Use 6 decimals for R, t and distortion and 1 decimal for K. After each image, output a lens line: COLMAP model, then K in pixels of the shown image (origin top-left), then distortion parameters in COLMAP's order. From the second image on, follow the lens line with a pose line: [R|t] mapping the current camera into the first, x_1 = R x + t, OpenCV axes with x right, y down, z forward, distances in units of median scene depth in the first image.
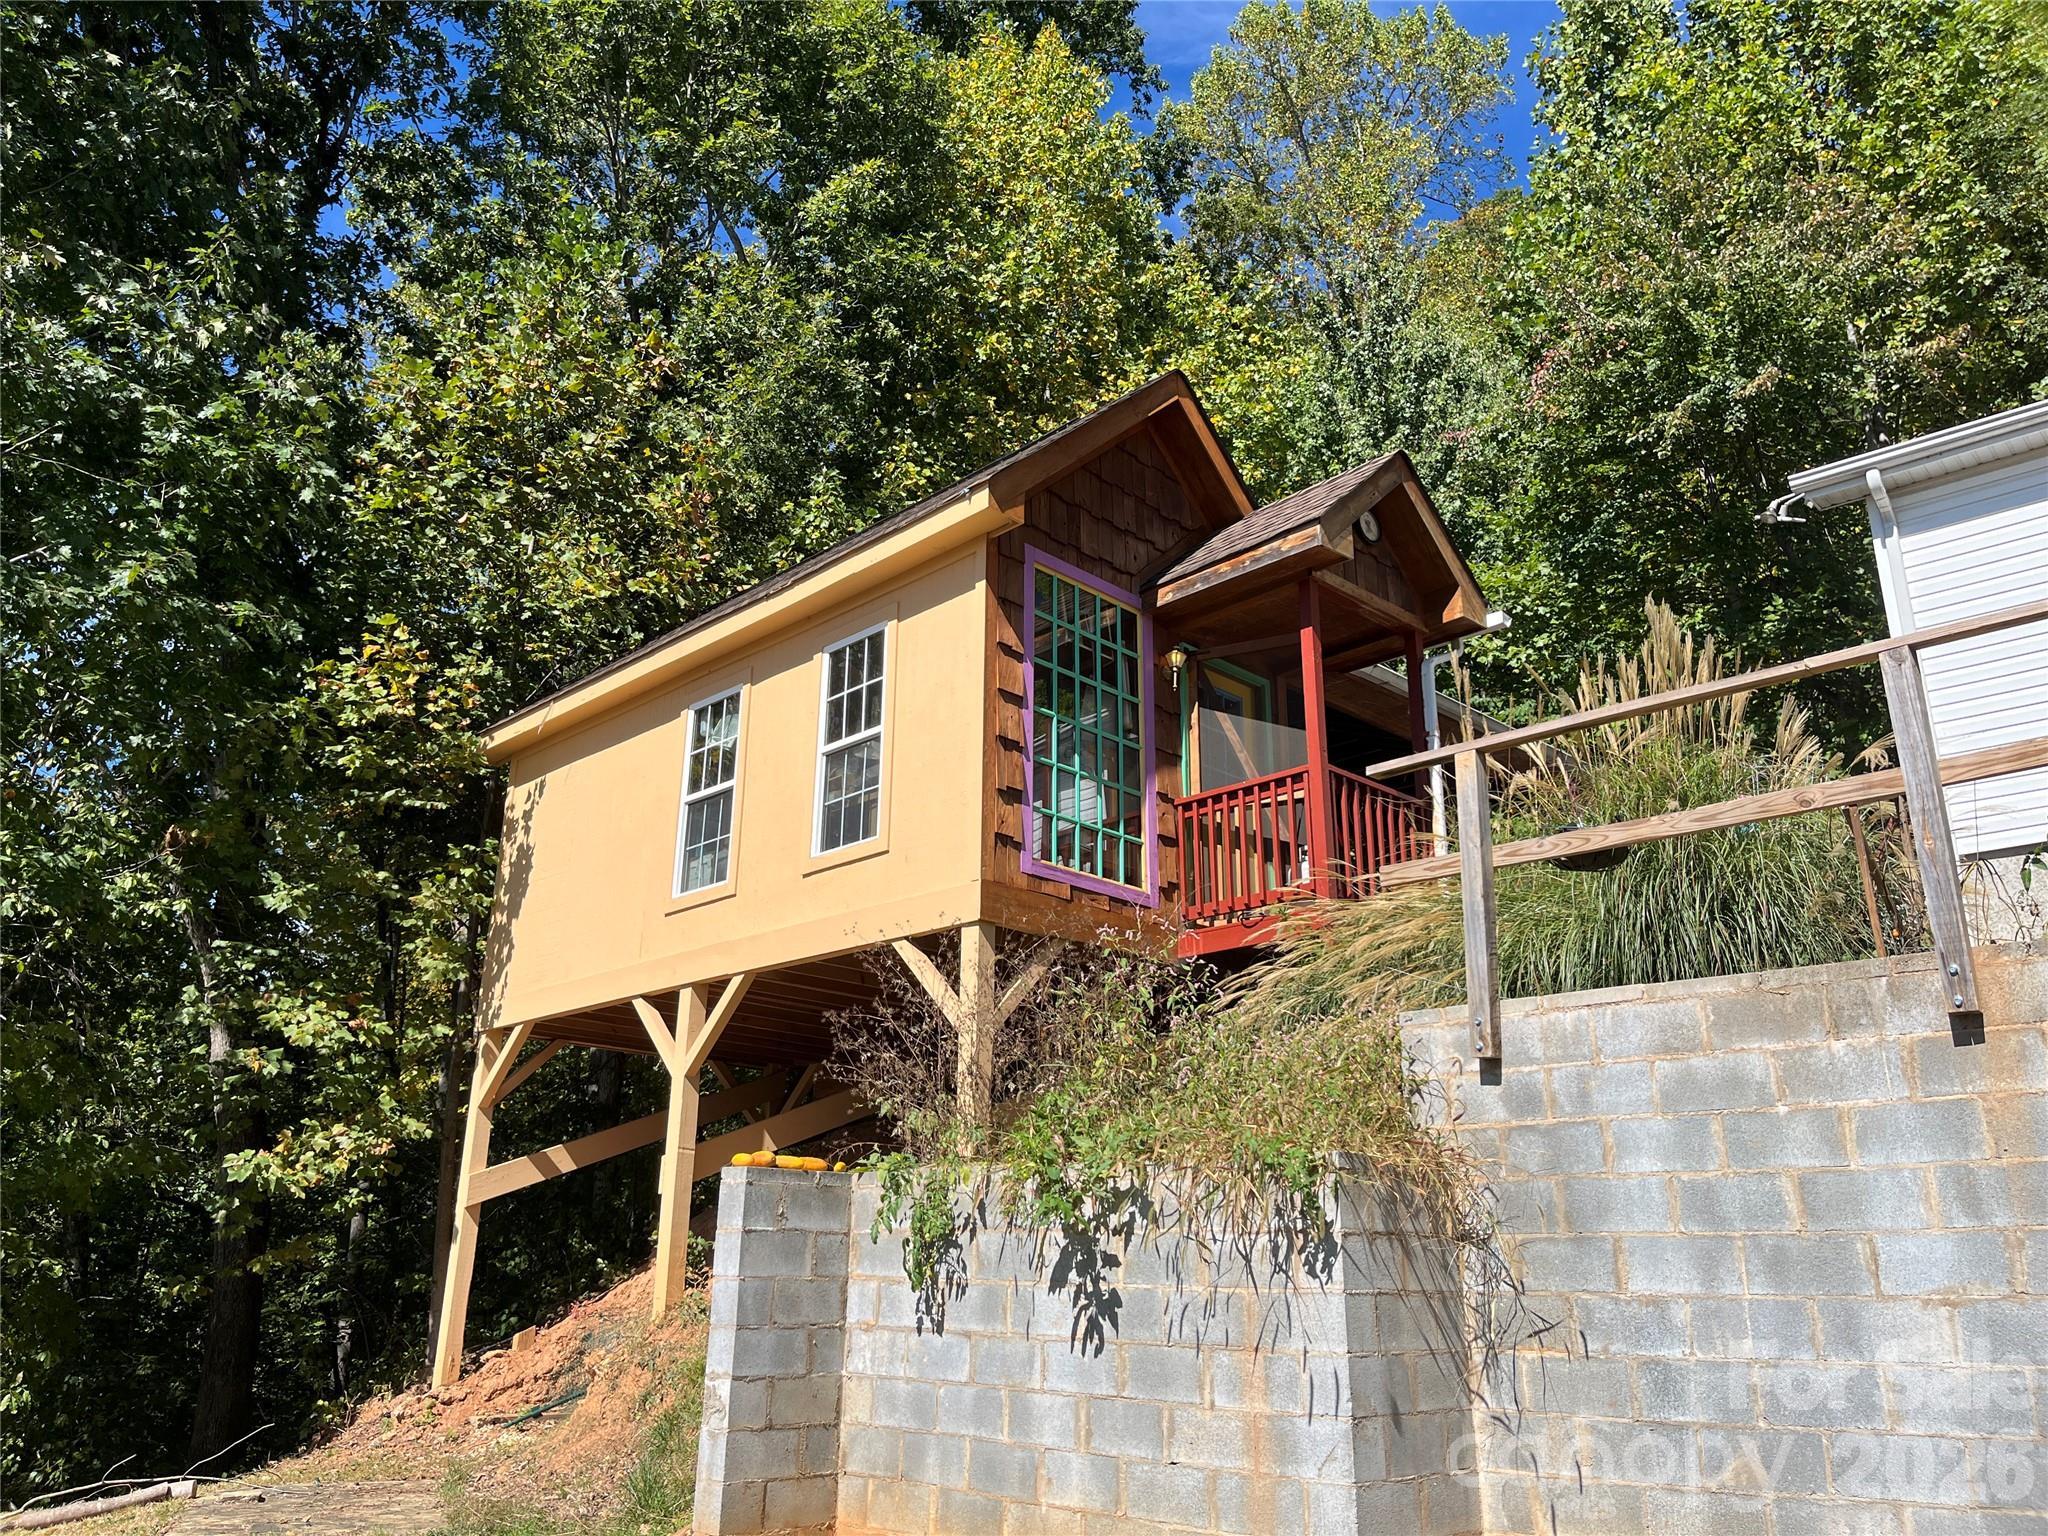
lens RADIAL K [[1544.5, 0, 1024.0], [0, 1544.5, 768.0], [0, 0, 1]] dist [0.083262, -0.100455]
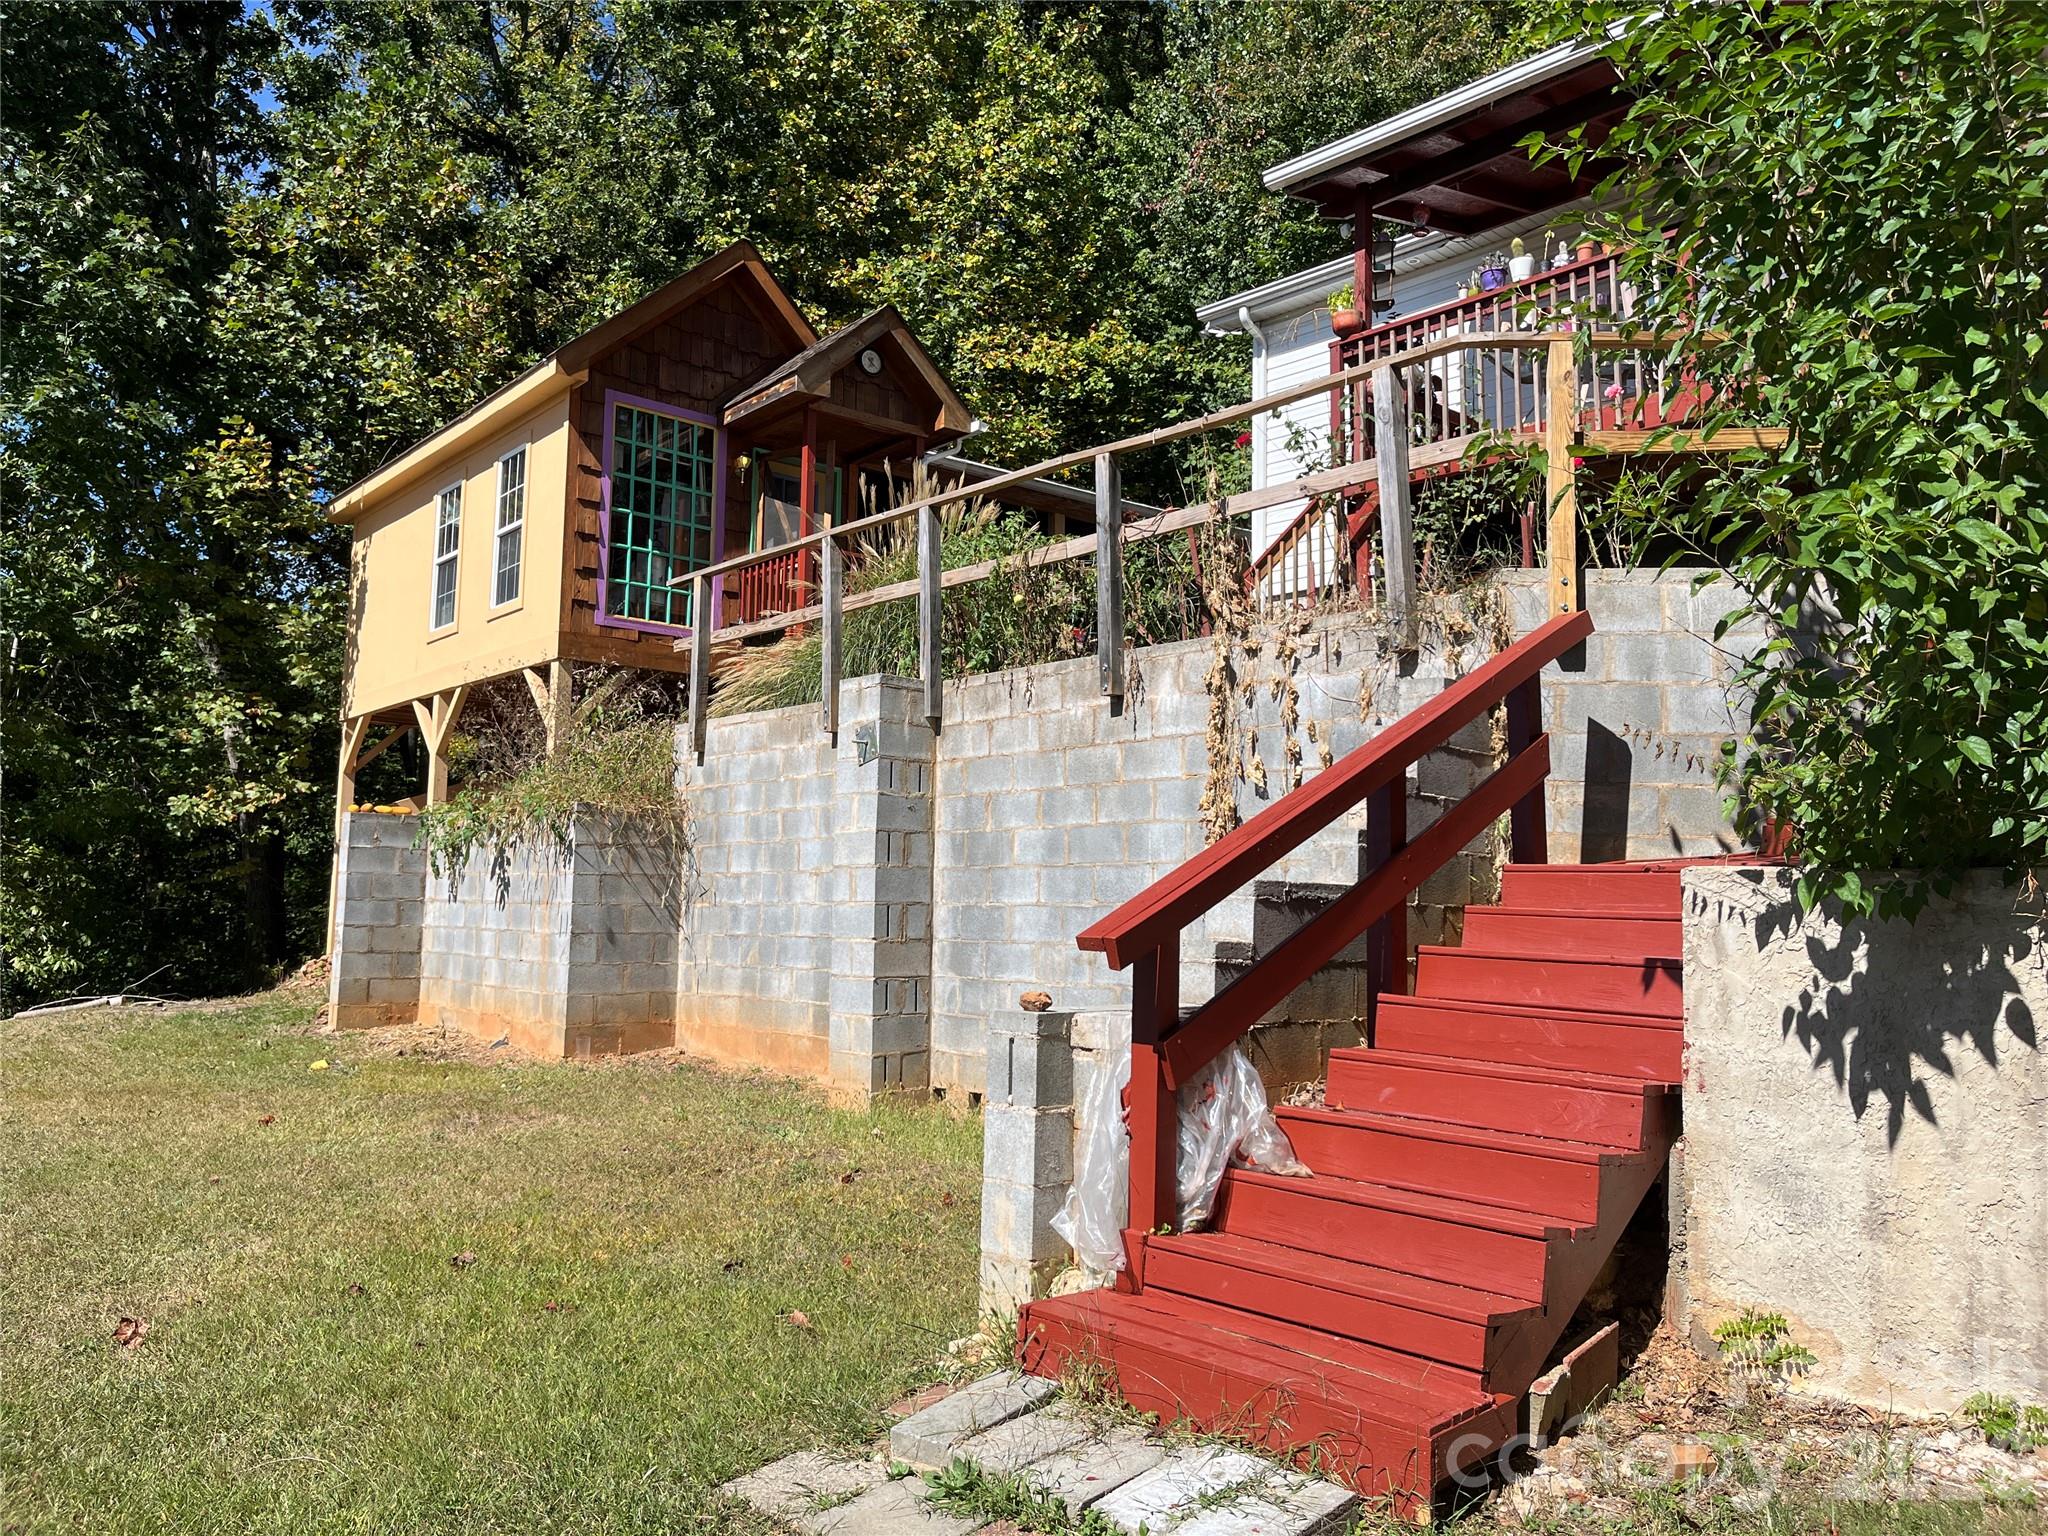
lens RADIAL K [[1536.9, 0, 1022.5], [0, 1536.9, 743.5], [0, 0, 1]] dist [0.049341, 0.002261]
pose [[0.996645, -0.008012, -0.081455, 0.550858], [0.024731, 0.978160, 0.206377, -0.122376], [0.078022, -0.207699, 0.975076, -0.475969]]
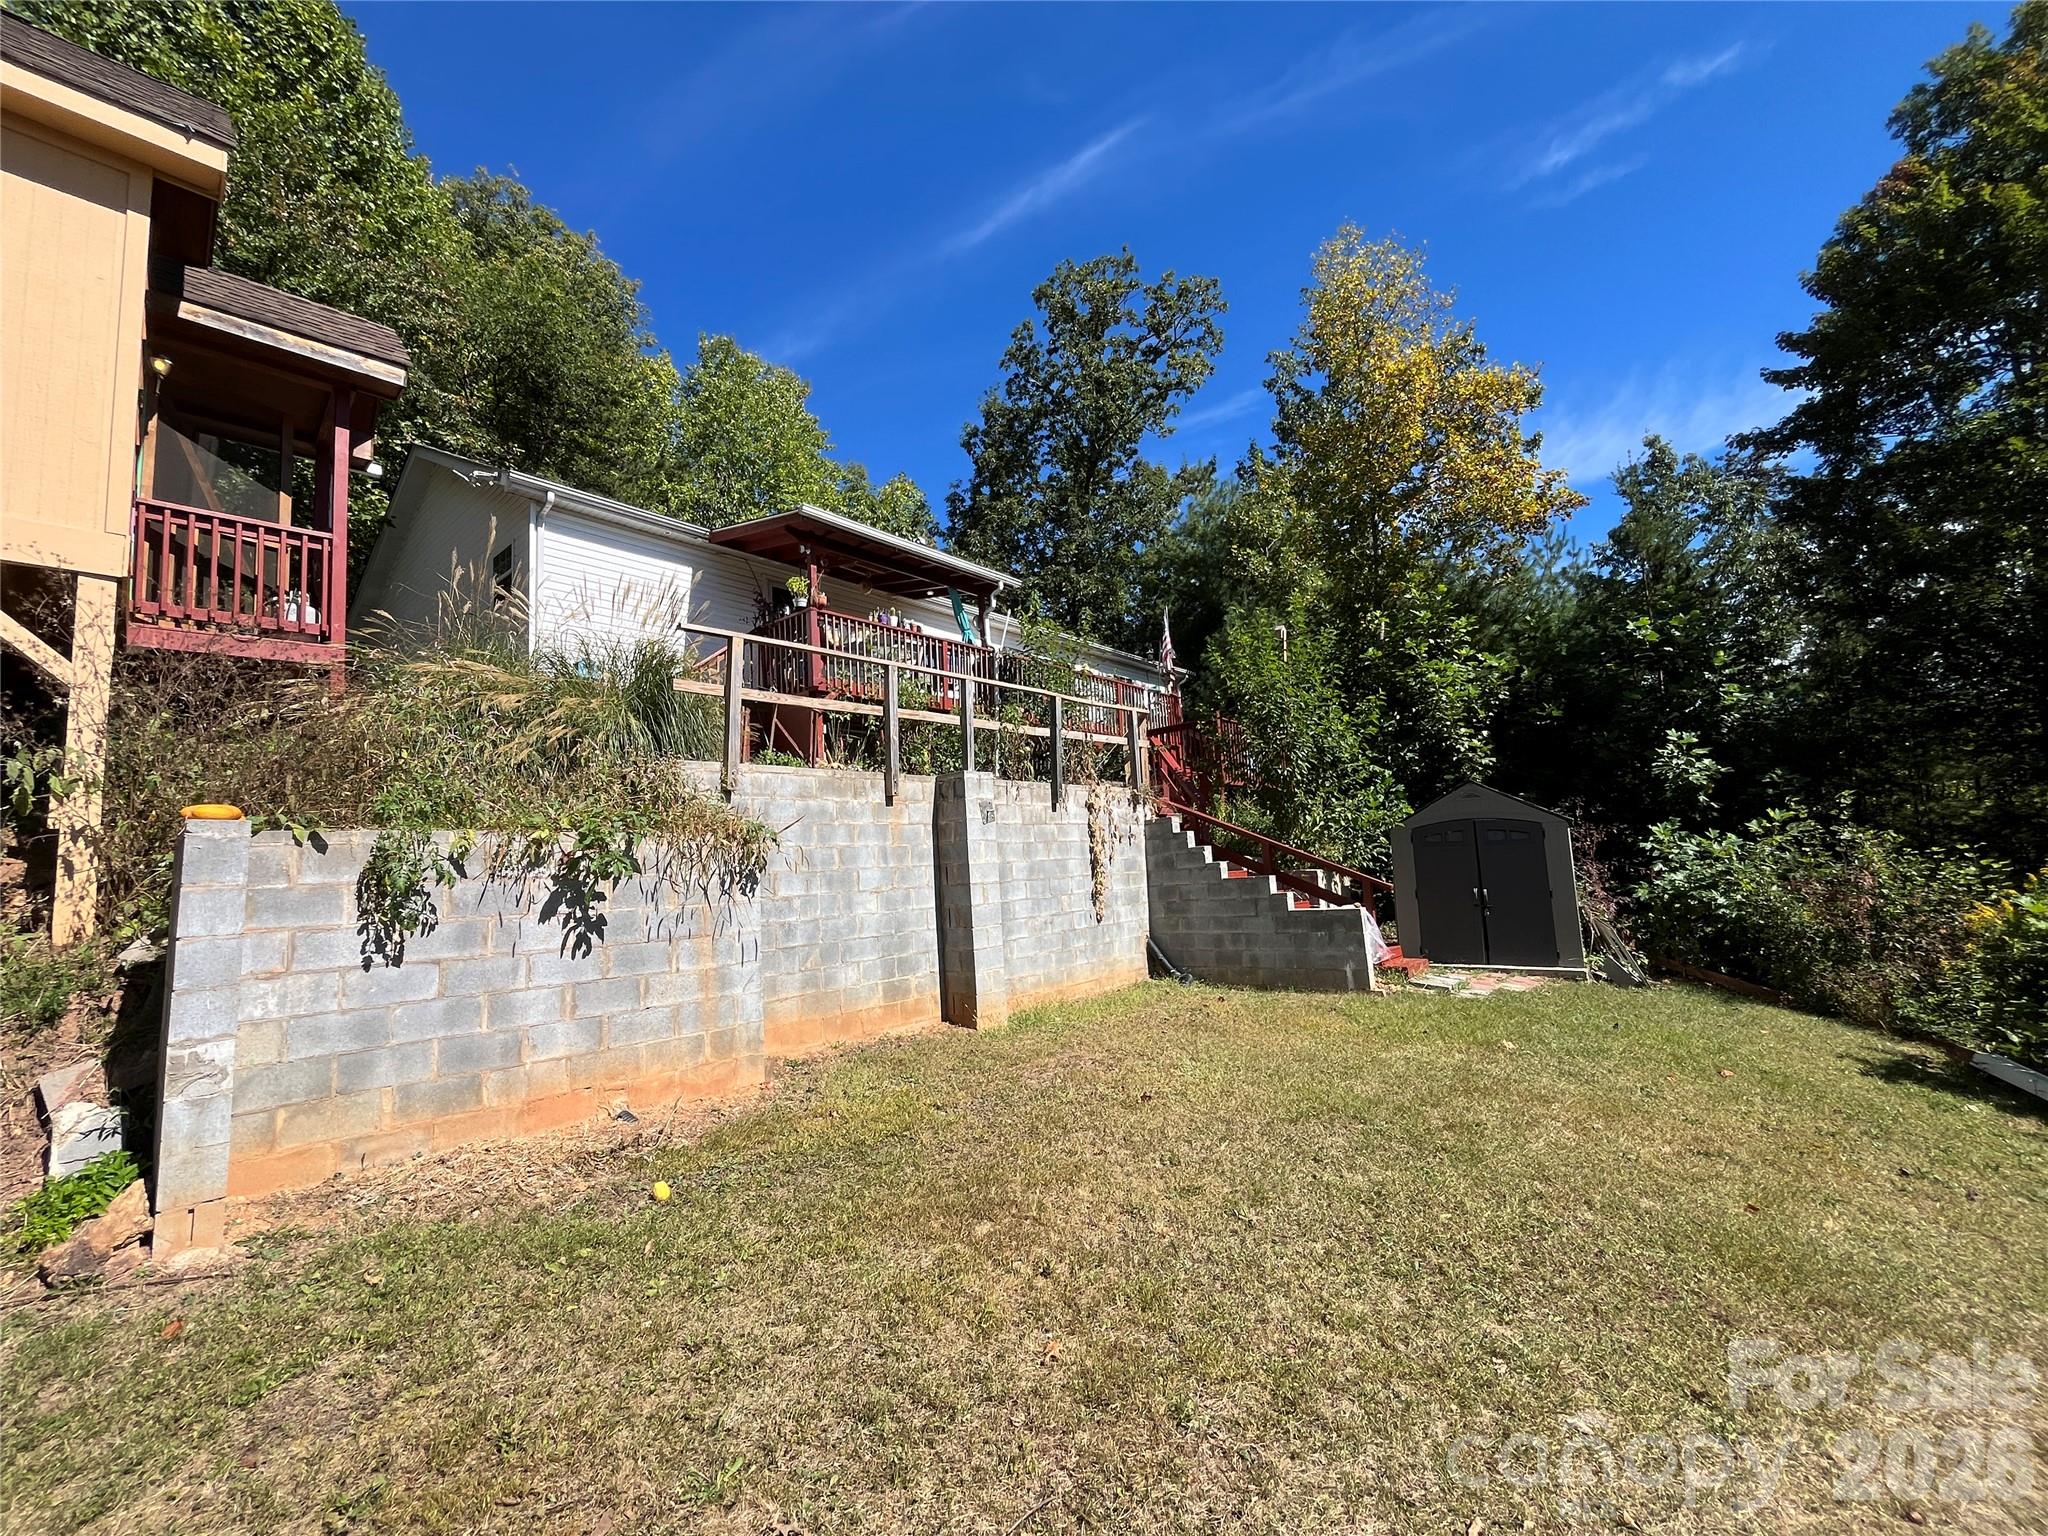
lens RADIAL K [[829.4, 0, 1017.6], [0, 829.4, 765.4], [0, 0, 1]] dist [-0.002746, -0.000400]
pose [[-0.025530, 0.119525, 0.992503, -0.526610], [-0.257921, 0.958425, -0.122056, 0.127907], [-0.965829, -0.259104, 0.006360, 0.431680]]
